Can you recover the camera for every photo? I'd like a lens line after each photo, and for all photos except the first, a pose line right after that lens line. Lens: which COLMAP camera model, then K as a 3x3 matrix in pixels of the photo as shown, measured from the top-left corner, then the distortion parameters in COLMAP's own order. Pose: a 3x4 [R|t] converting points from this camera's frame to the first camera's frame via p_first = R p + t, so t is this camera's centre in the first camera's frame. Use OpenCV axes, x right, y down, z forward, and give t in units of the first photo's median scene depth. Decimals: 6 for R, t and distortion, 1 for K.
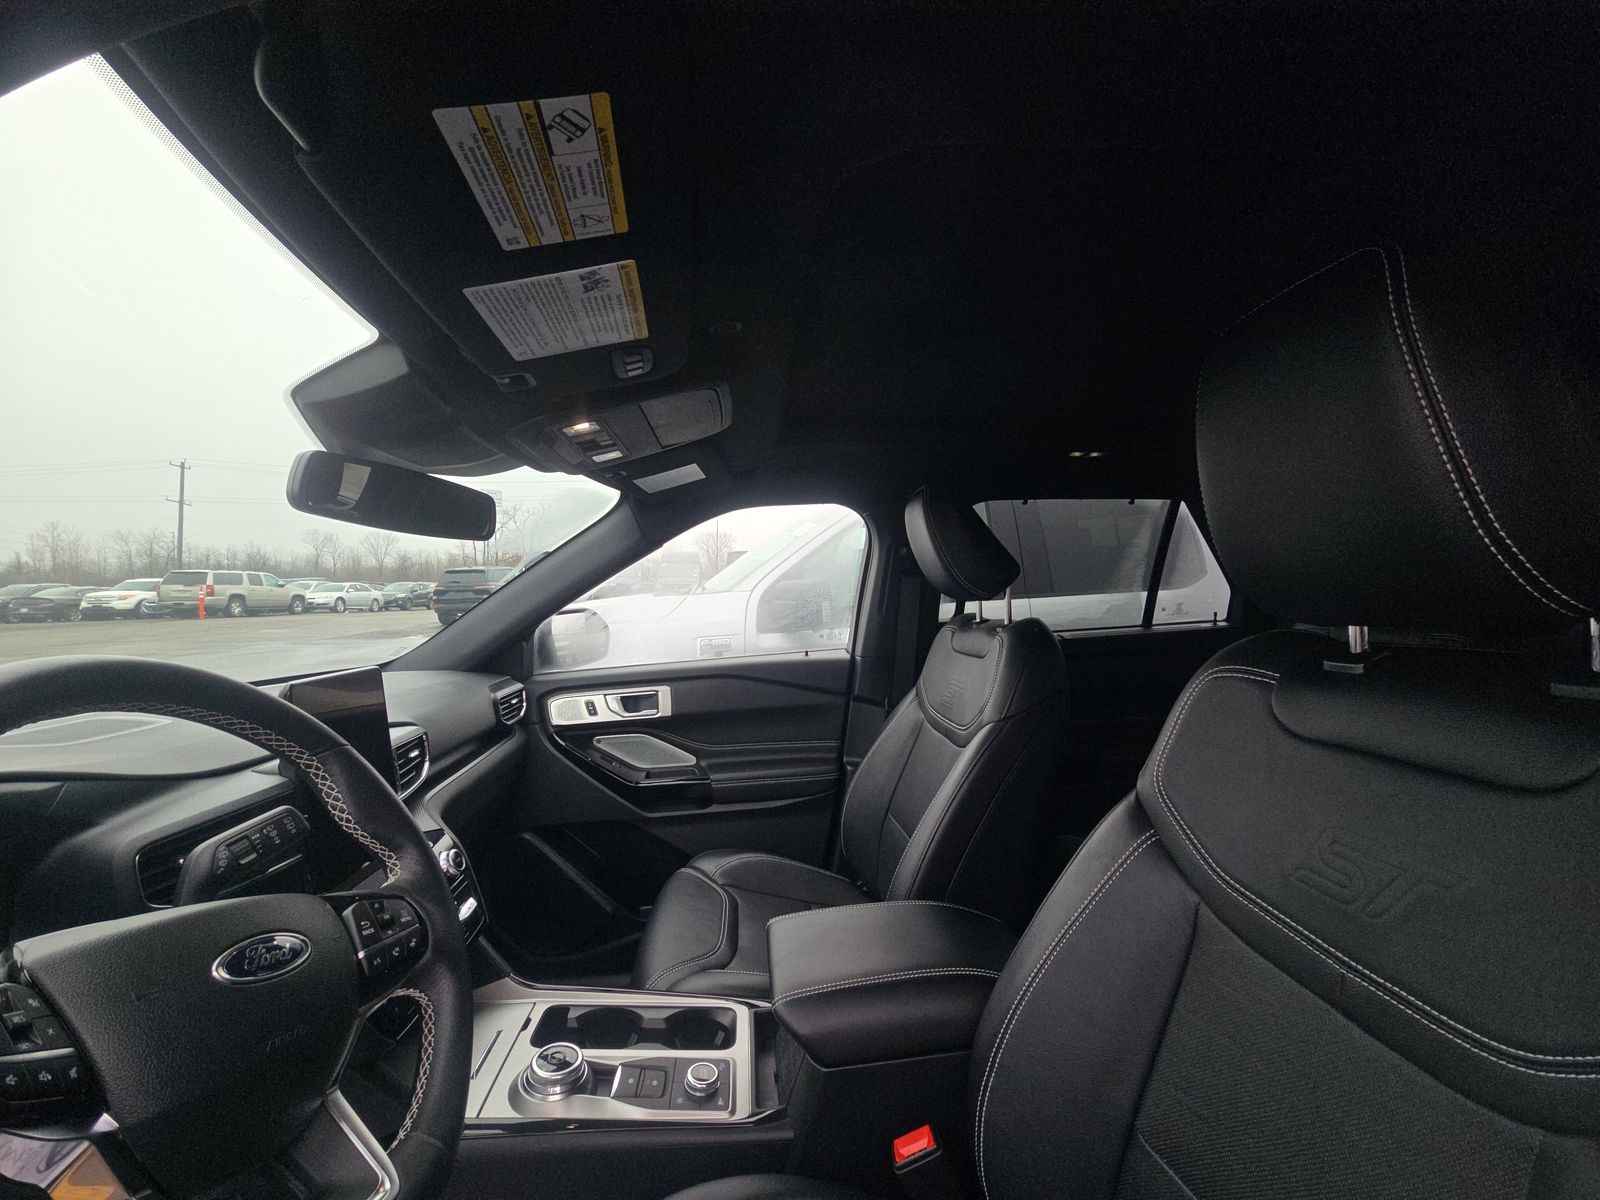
lens RADIAL K [[647.7, 0, 800.0], [0, 647.7, 600.0], [0, 0, 1]] dist [0.036241, -0.024583]
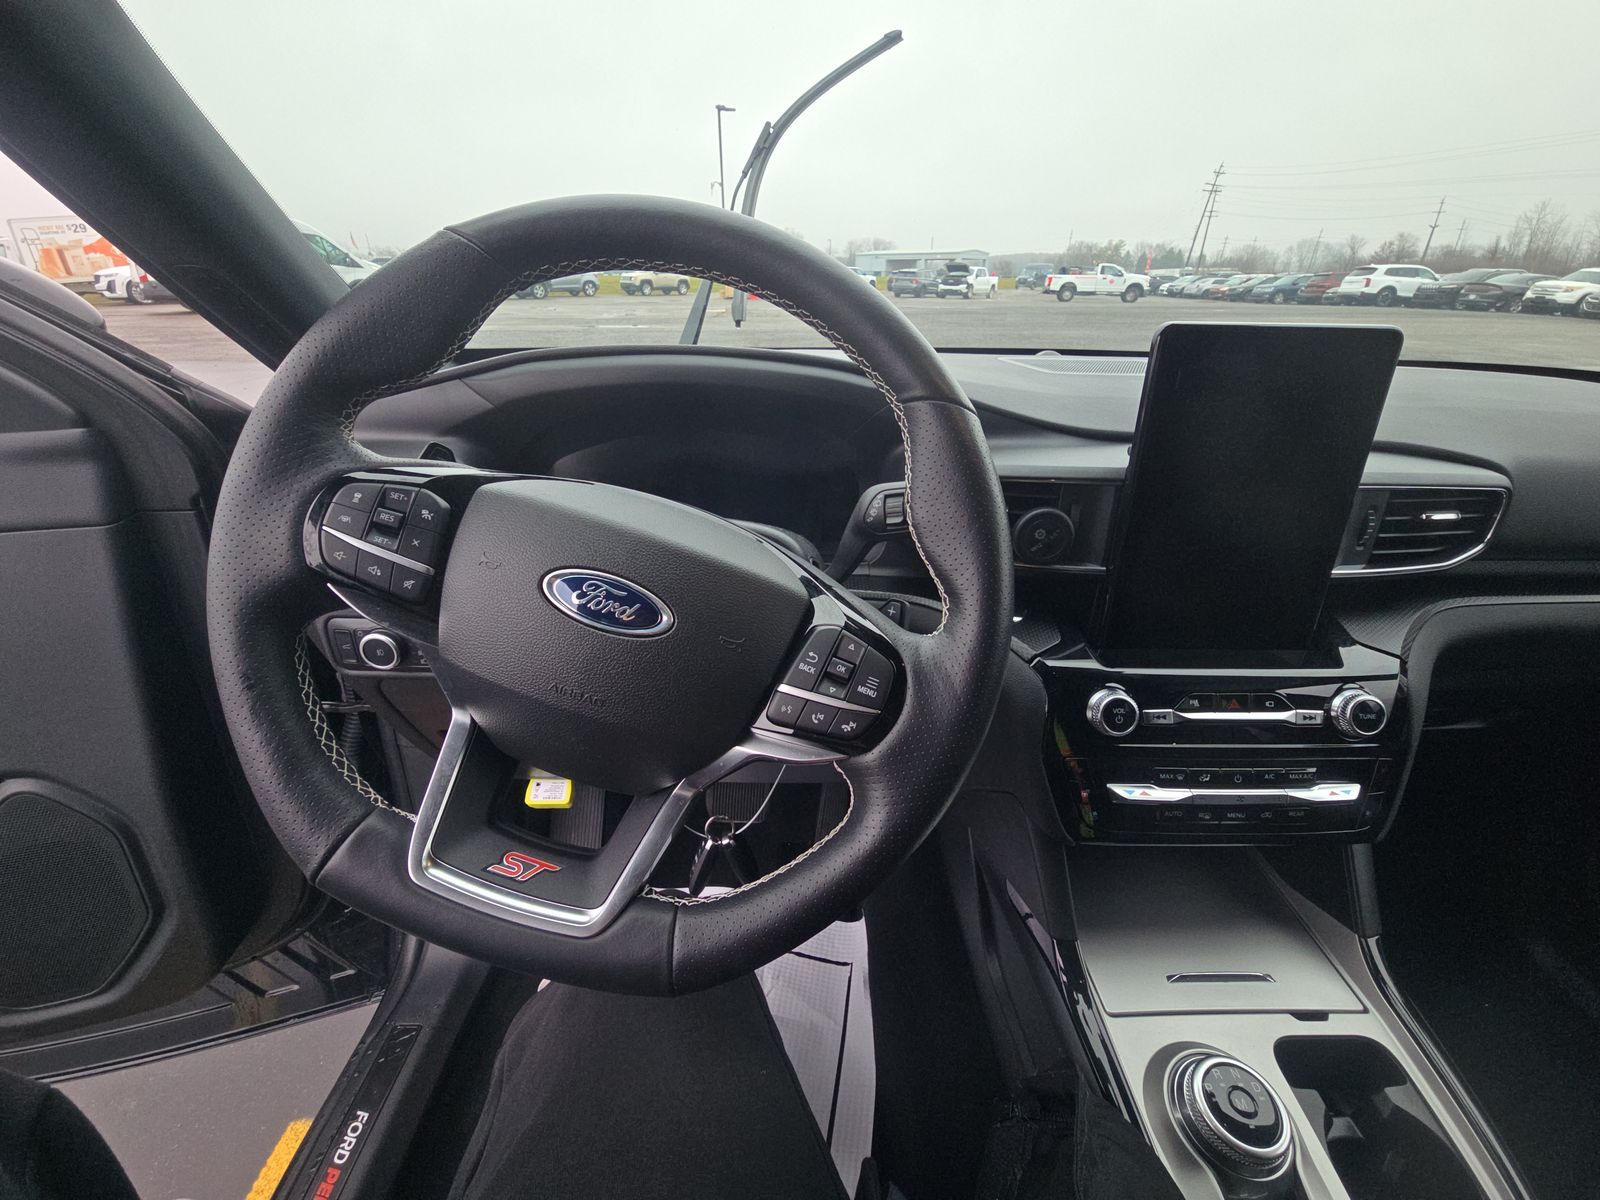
lens RADIAL K [[647.7, 0, 800.0], [0, 647.7, 600.0], [0, 0, 1]] dist [0.036241, -0.024583]
pose [[-0.056632, 0.455111, -0.888632, -0.078952], [-0.026943, 0.889040, 0.457037, 0.120220], [0.998031, 0.049825, -0.038087, 0.928959]]
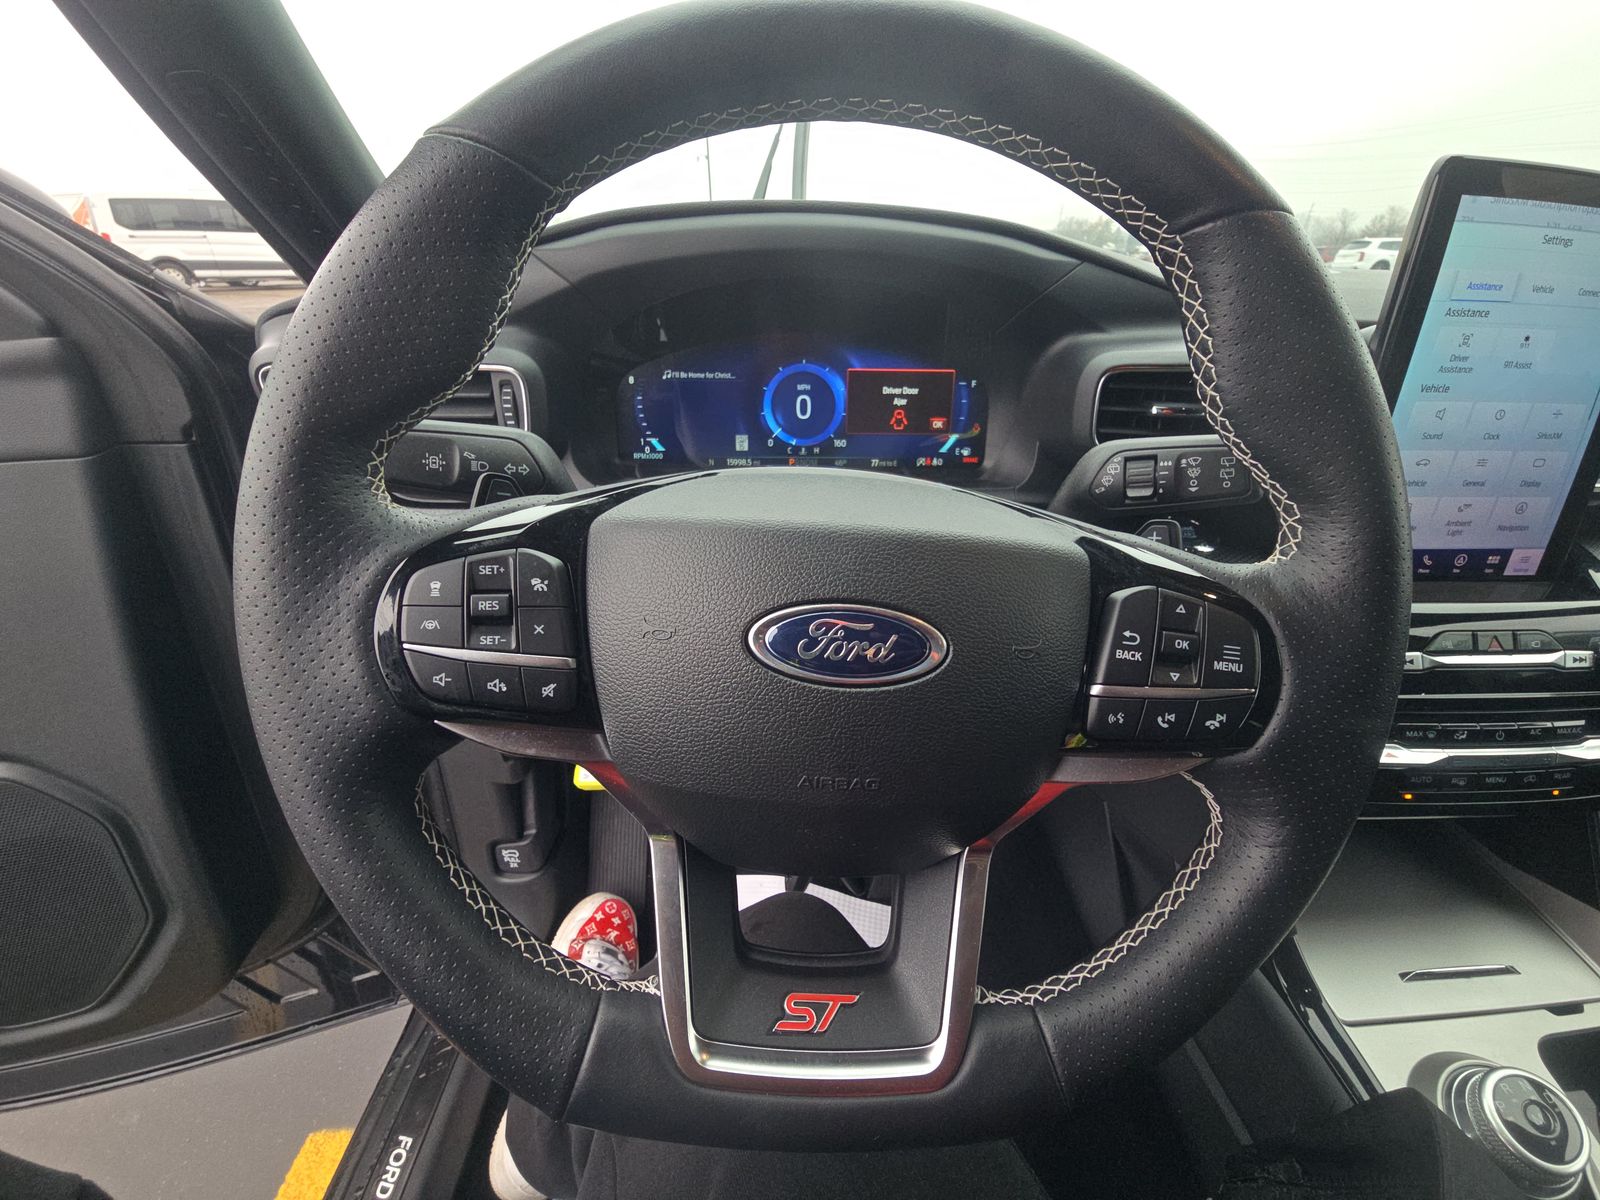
lens RADIAL K [[647.7, 0, 800.0], [0, 647.7, 600.0], [0, 0, 1]] dist [0.036241, -0.024583]
pose [[0.100890, 0.554498, -0.826047, -0.281767], [0.181358, 0.806122, 0.563273, 0.144562], [0.978228, -0.206639, -0.019233, 0.715121]]
